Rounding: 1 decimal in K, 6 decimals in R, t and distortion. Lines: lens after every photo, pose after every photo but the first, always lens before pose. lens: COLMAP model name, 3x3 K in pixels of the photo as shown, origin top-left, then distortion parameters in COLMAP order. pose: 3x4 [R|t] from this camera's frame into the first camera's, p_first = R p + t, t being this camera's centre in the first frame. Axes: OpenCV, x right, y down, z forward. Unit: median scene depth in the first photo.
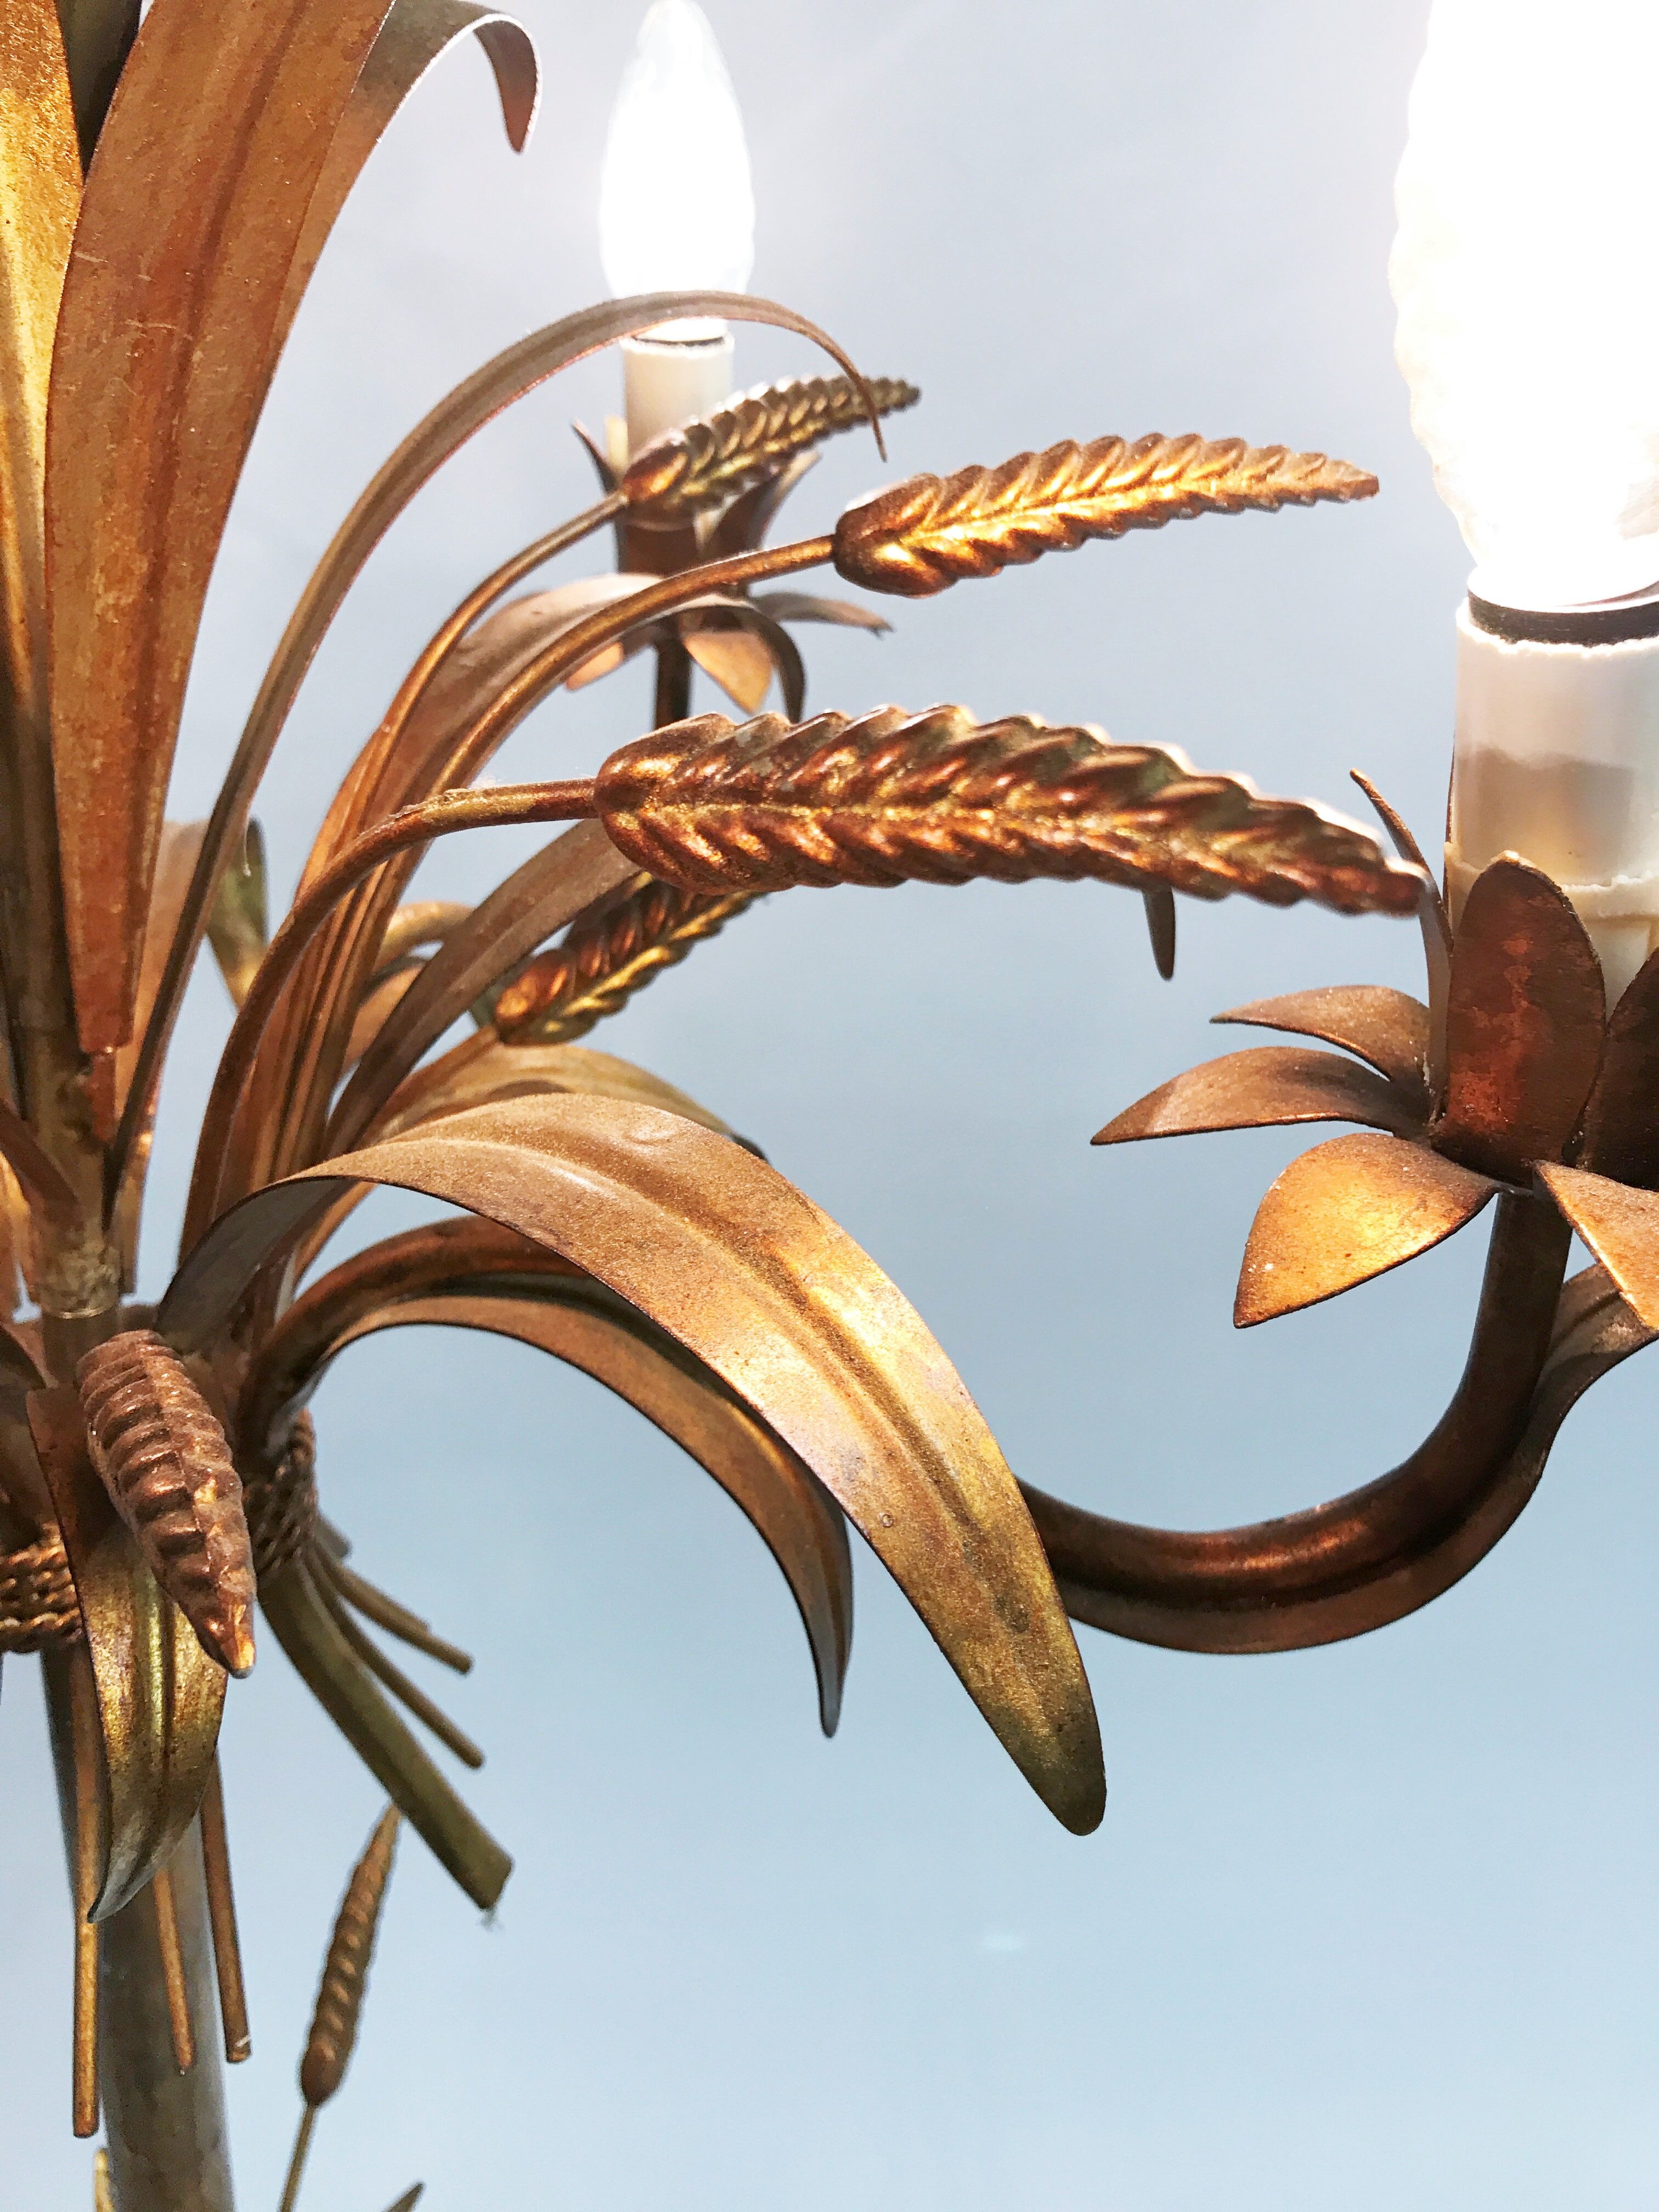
lens RADIAL K [[1827.4, 0, 847.6], [0, 1827.4, 1077.9], [0, 0, 1]] dist [0.043042, -0.044596]
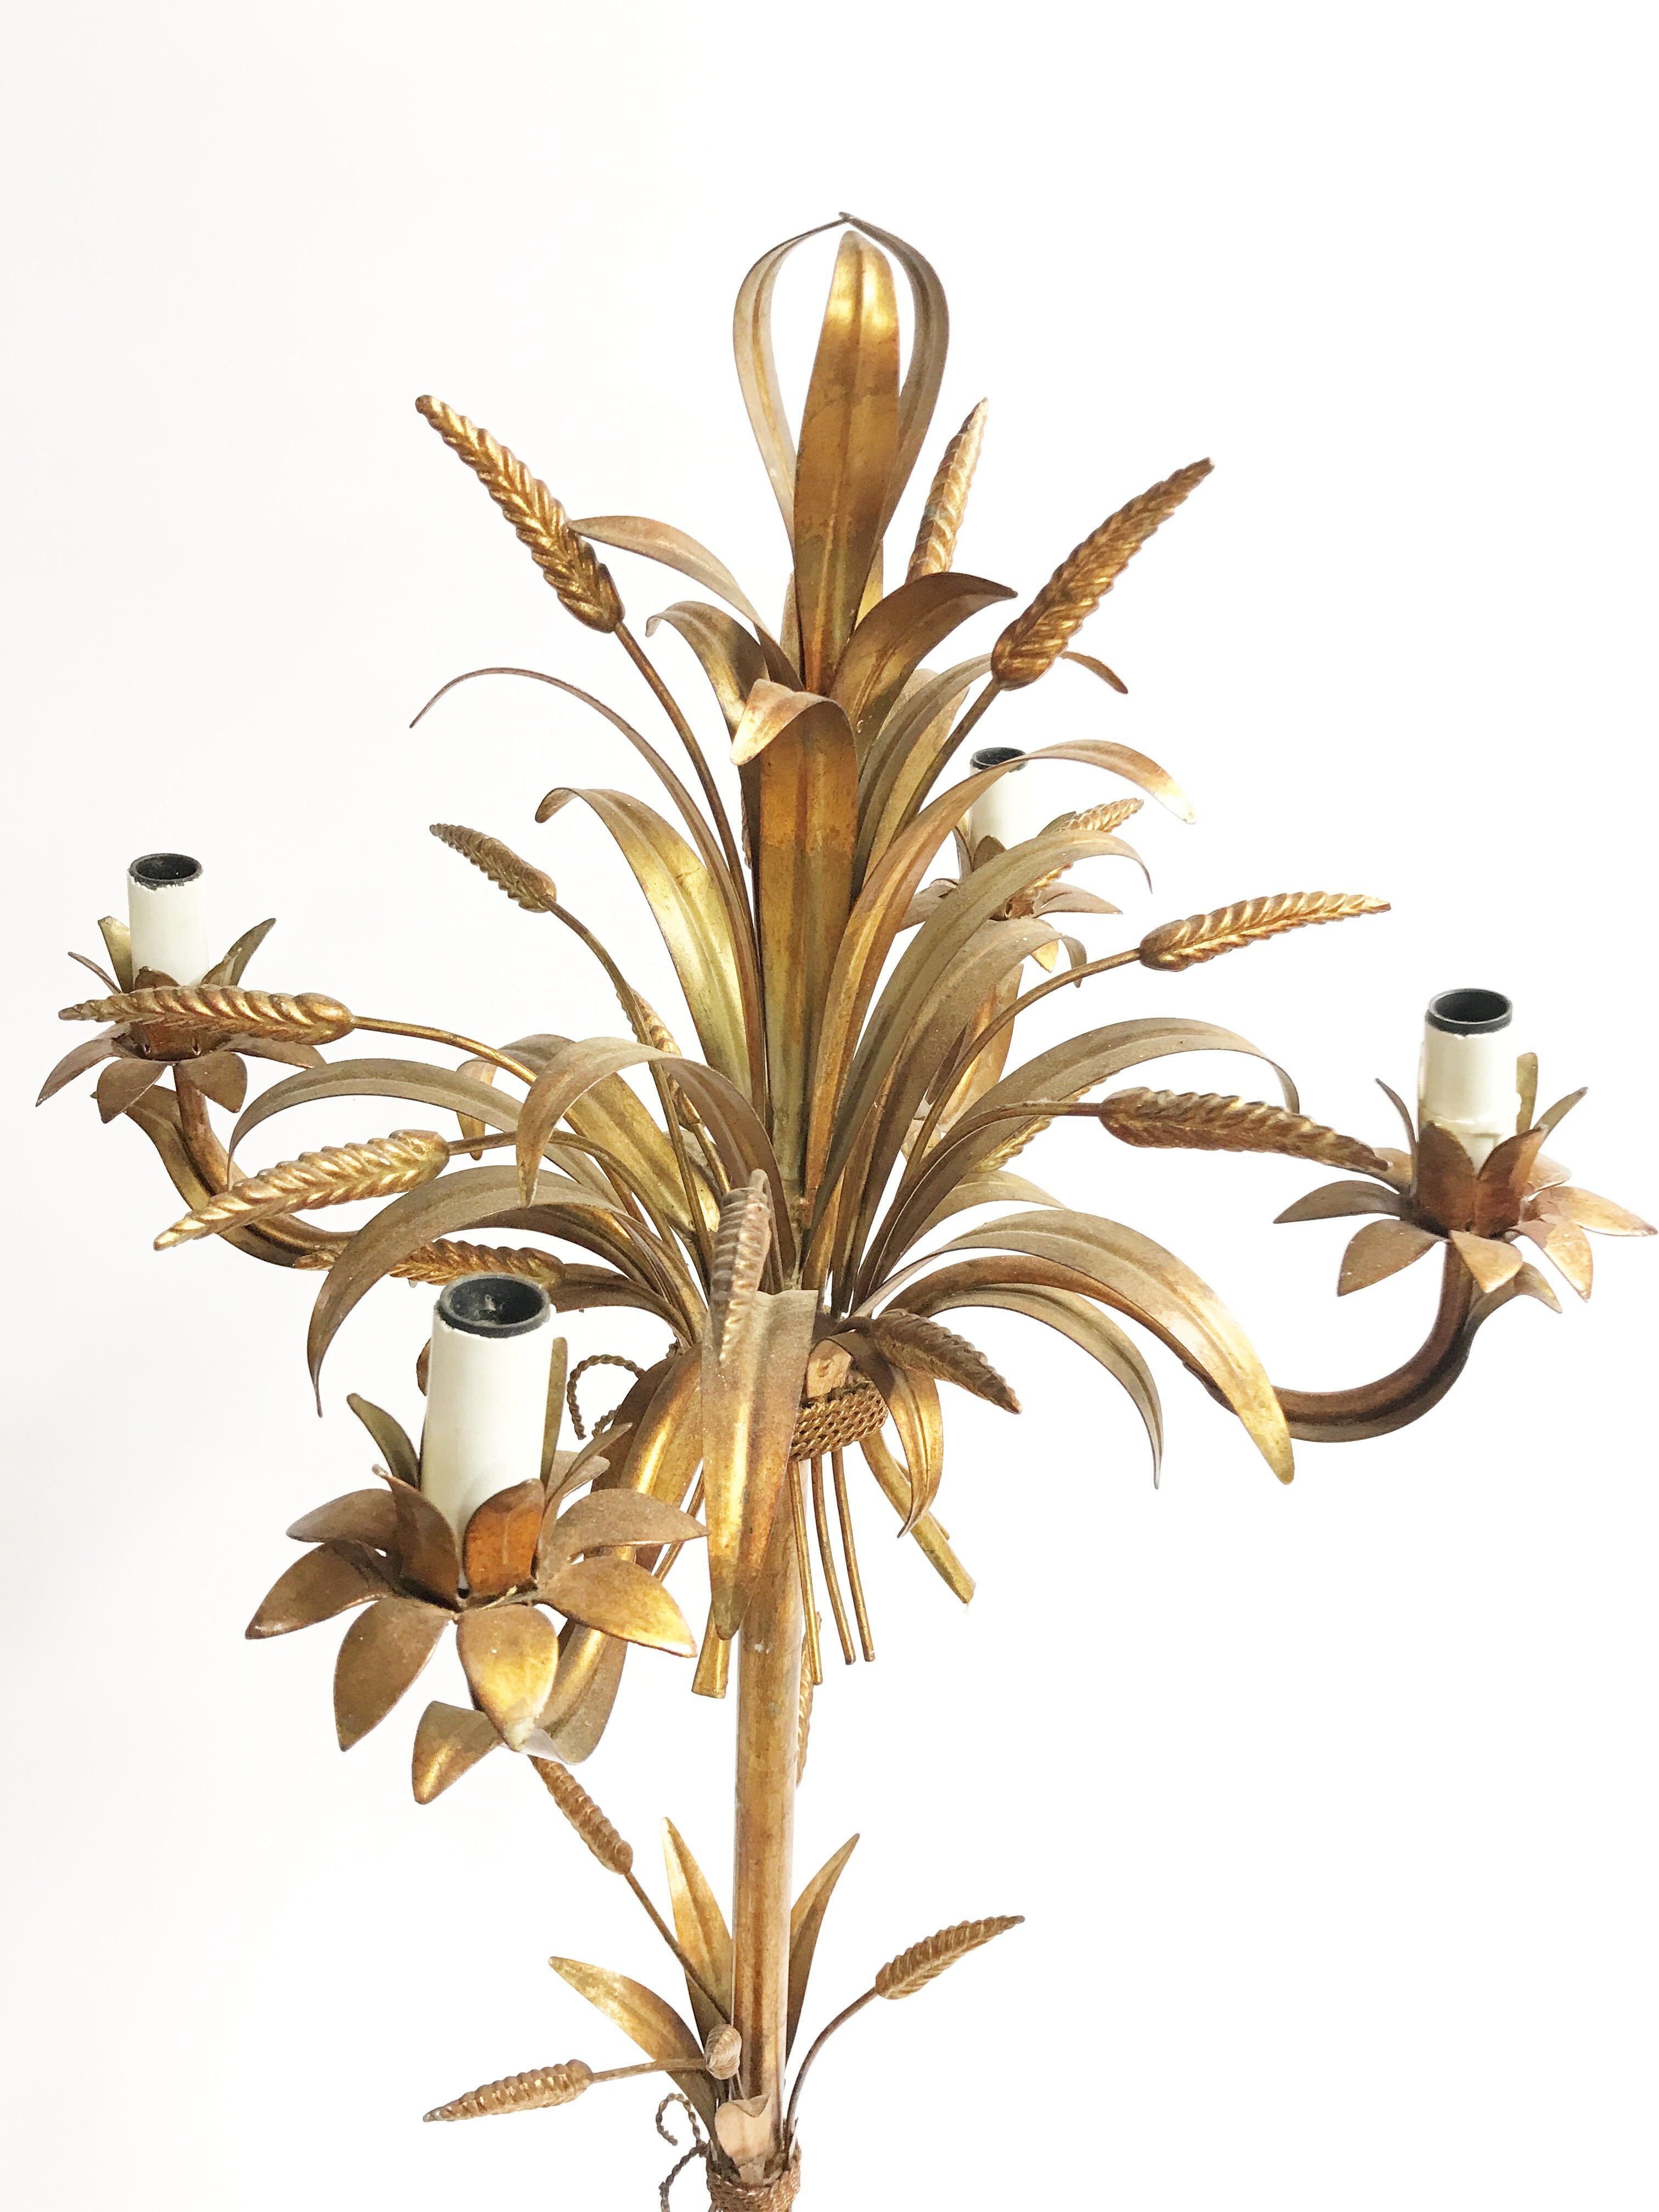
lens RADIAL K [[1827.4, 0, 841.3], [0, 1827.4, 1103.9], [0, 0, 1]] dist [0.043042, -0.044596]
pose [[0.998117, -0.033285, -0.051526, -0.257852], [0.033560, 0.999427, 0.004489, -0.127588], [0.051347, -0.006209, 0.998662, -1.214125]]
